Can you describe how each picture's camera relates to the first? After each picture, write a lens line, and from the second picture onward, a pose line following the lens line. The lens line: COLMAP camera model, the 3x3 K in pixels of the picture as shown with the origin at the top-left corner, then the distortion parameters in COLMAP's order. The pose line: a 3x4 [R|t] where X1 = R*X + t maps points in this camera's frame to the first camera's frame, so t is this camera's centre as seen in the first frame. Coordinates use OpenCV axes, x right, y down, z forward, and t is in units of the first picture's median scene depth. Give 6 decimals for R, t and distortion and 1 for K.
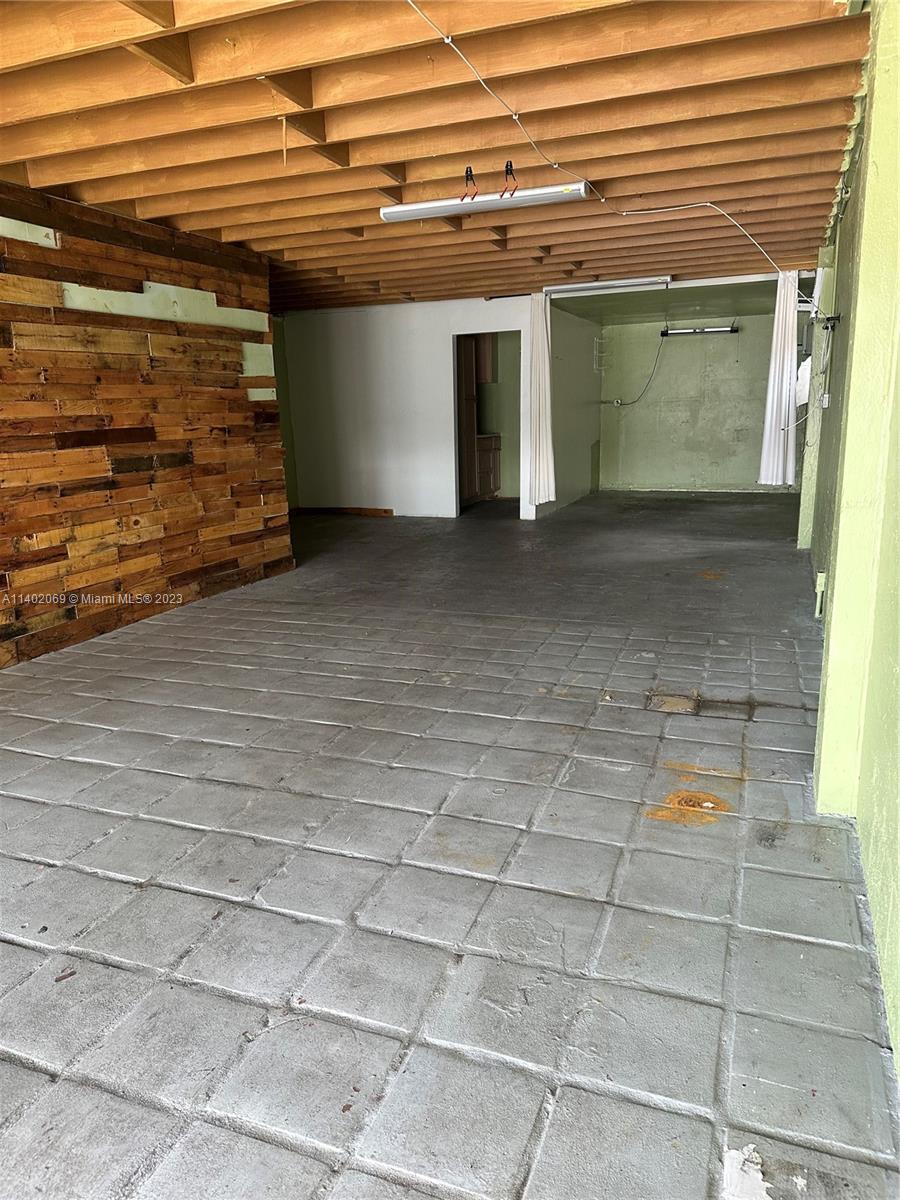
lens RADIAL K [[846.0, 0, 450.0], [0, 846.0, 600.0], [0, 0, 1]] dist [0.074709, -0.089703]
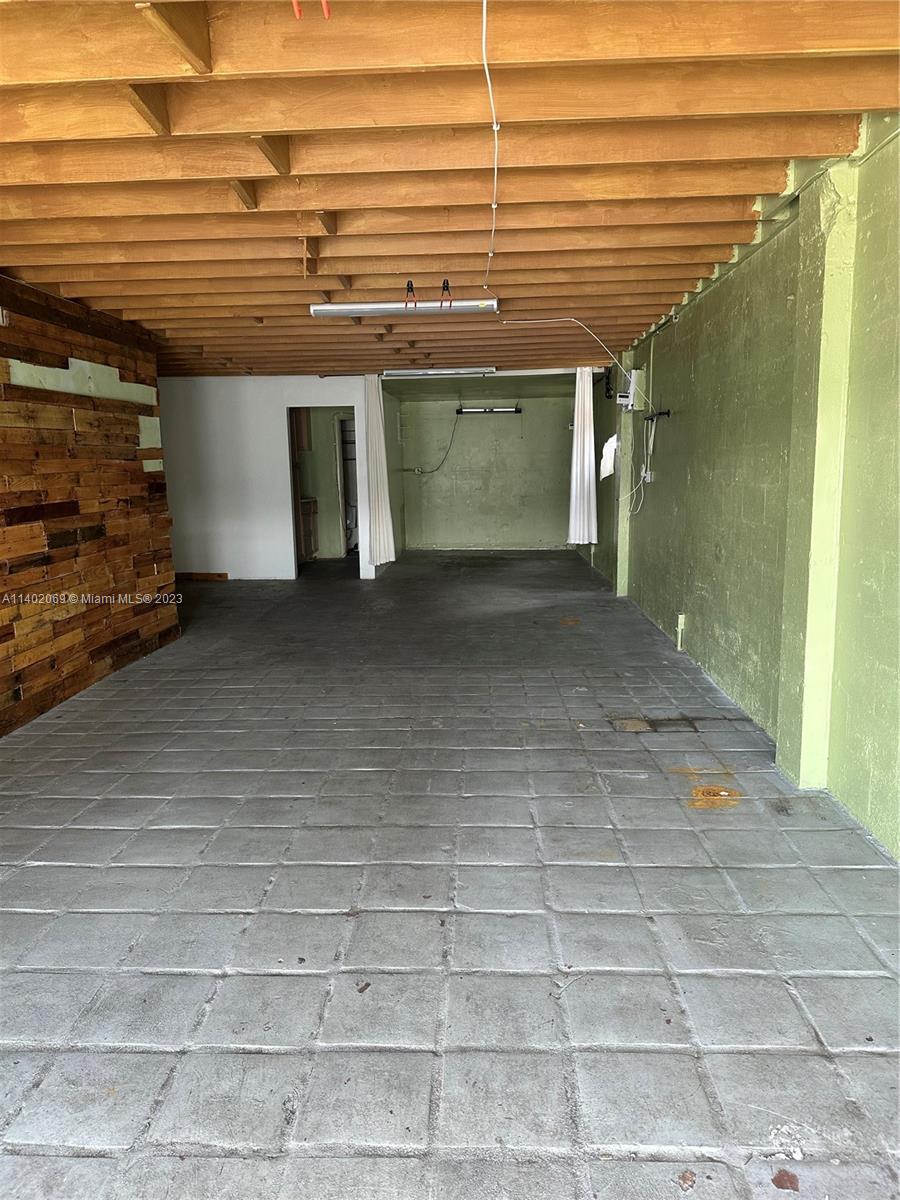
lens RADIAL K [[846.0, 0, 450.0], [0, 846.0, 600.0], [0, 0, 1]] dist [0.074709, -0.089703]
pose [[0.945796, -0.042941, 0.321909, -0.324183], [0.063979, 0.996431, -0.055056, -0.006927], [-0.318396, 0.072667, 0.945168, -0.082431]]
